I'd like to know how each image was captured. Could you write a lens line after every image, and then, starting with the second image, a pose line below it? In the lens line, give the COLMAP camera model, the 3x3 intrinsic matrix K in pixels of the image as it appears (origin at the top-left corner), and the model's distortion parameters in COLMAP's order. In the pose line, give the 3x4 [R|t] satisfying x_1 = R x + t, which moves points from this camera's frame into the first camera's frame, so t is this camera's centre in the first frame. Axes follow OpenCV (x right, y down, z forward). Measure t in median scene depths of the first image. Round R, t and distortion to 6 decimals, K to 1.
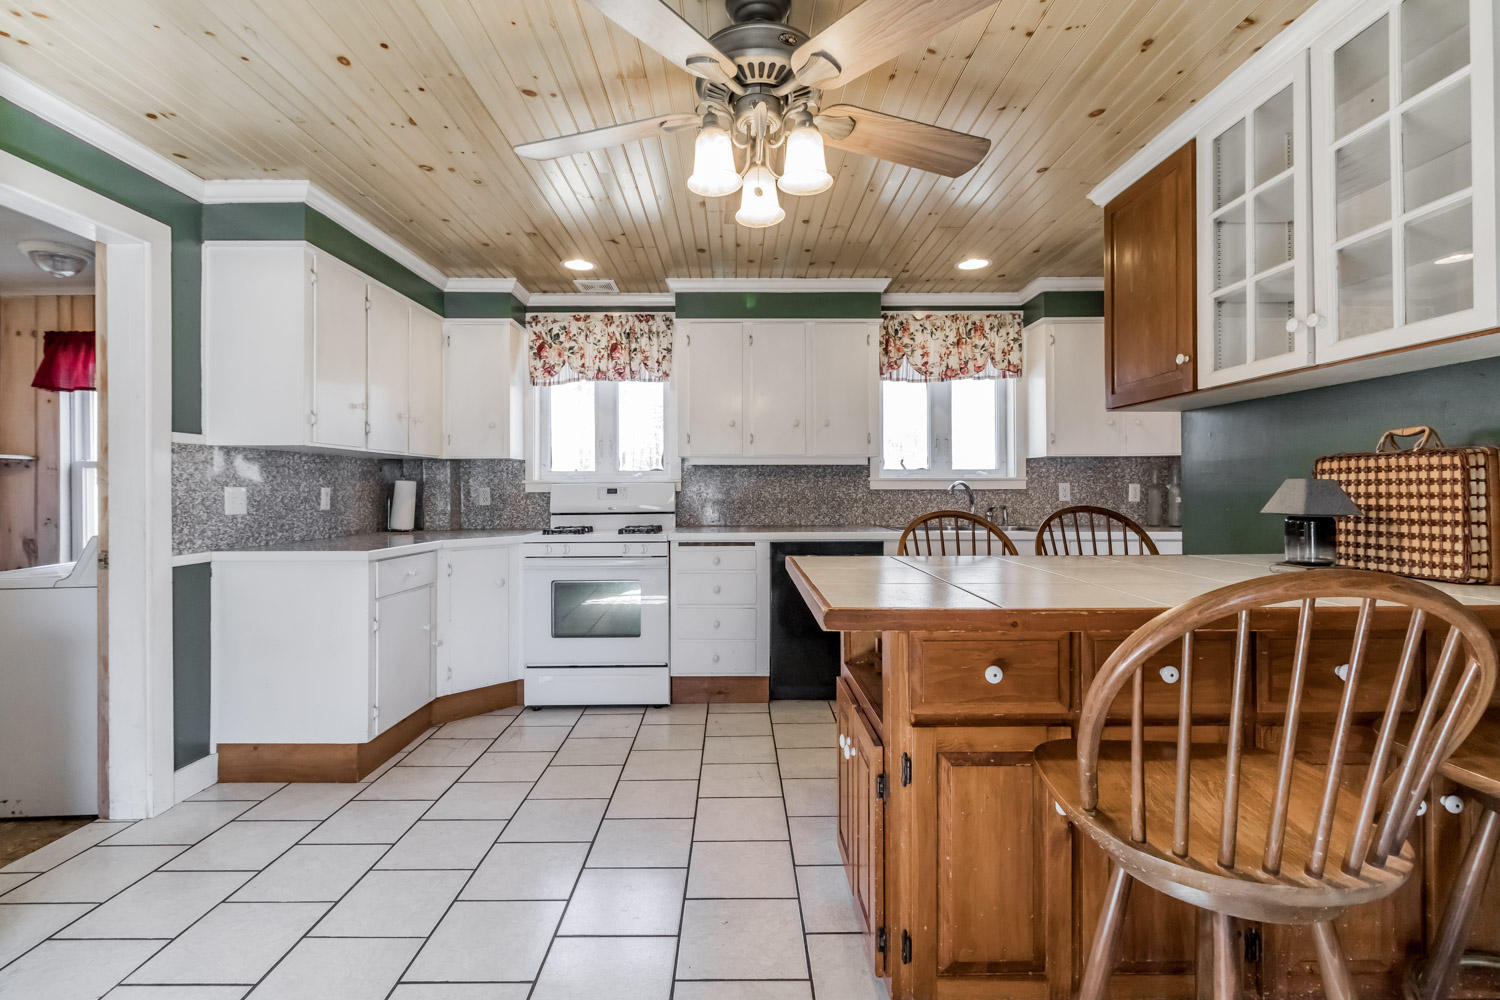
lens RADIAL K [[703.2, 0, 742.7], [0, 703.2, 487.8], [0, 0, 1]] dist [-0.002099, -0.000037]
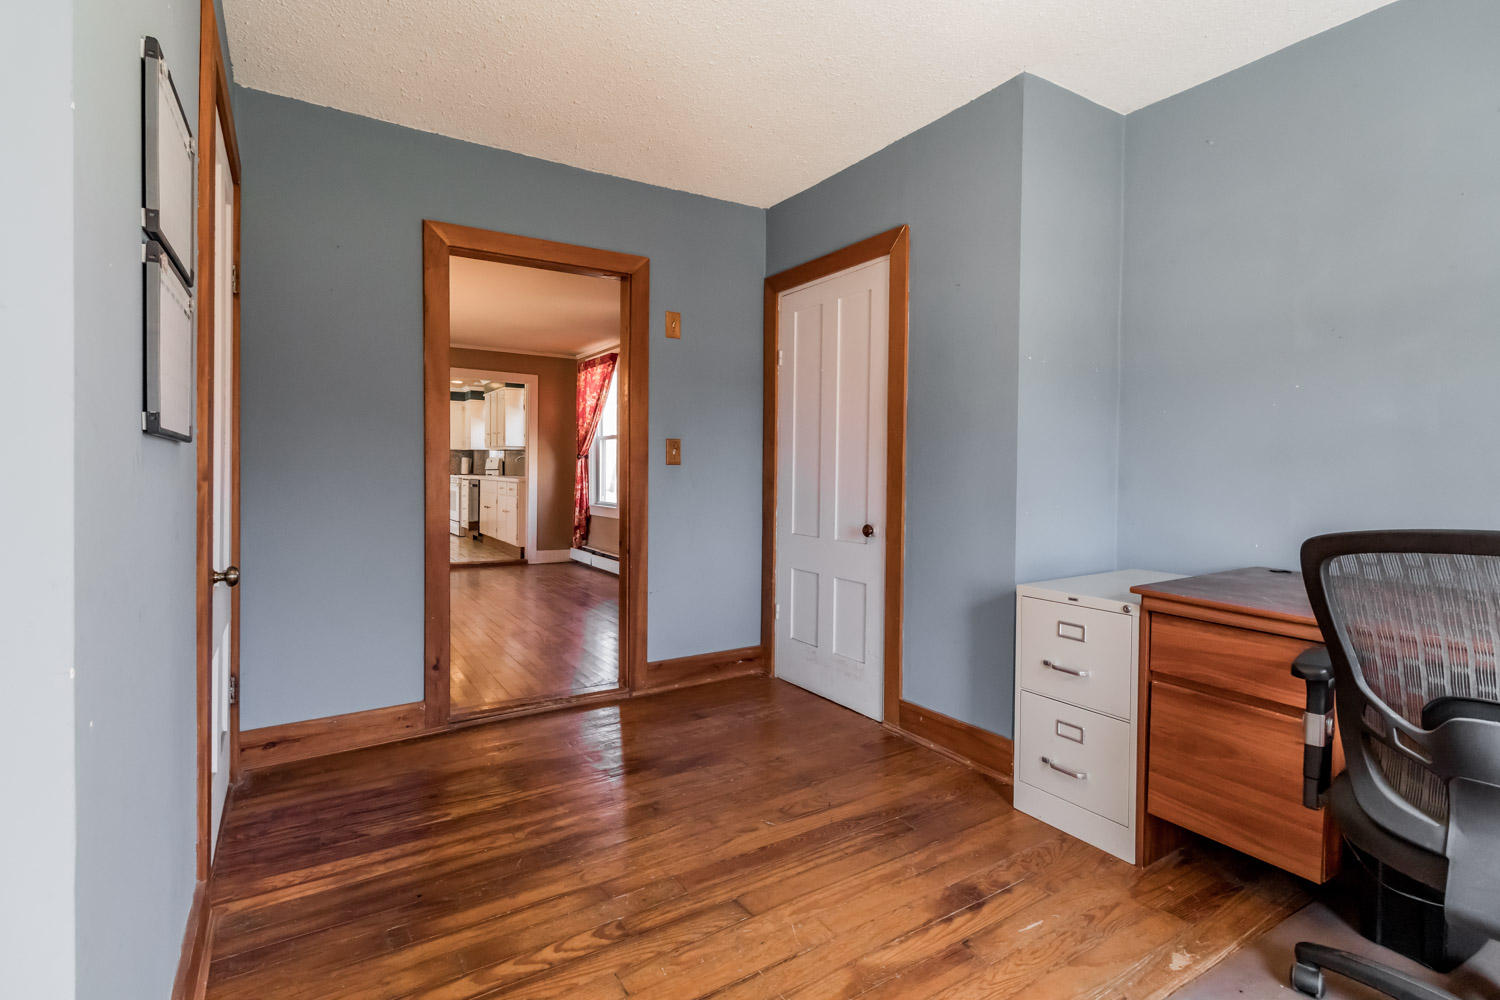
lens RADIAL K [[703.2, 0, 742.7], [0, 703.2, 487.8], [0, 0, 1]] dist [-0.002099, -0.000037]
pose [[0.534715, 0.029783, -0.844508, 2.679548], [-0.014898, 0.999556, 0.025819, 0.023719], [0.844901, -0.001224, 0.534921, 0.411375]]
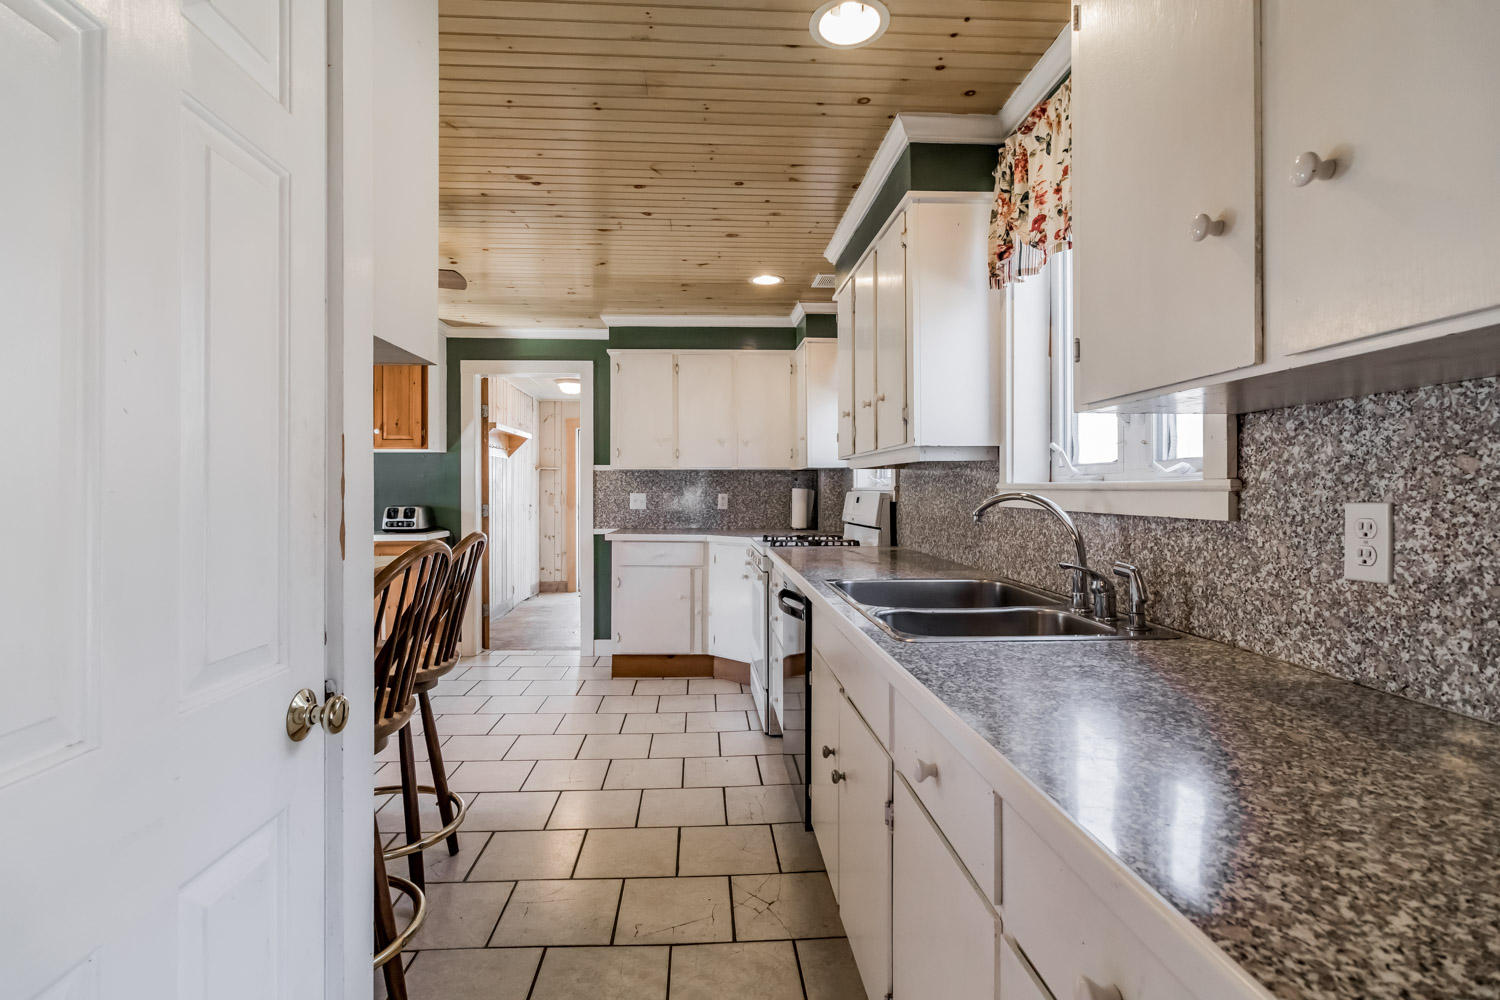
lens RADIAL K [[703.2, 0, 742.7], [0, 703.2, 487.8], [0, 0, 1]] dist [-0.002099, -0.000037]
pose [[0.051099, 0.002659, -0.998690, 0.748020], [0.001601, 0.999995, 0.002745, -0.014283], [0.998692, -0.001739, 0.051095, 0.851475]]
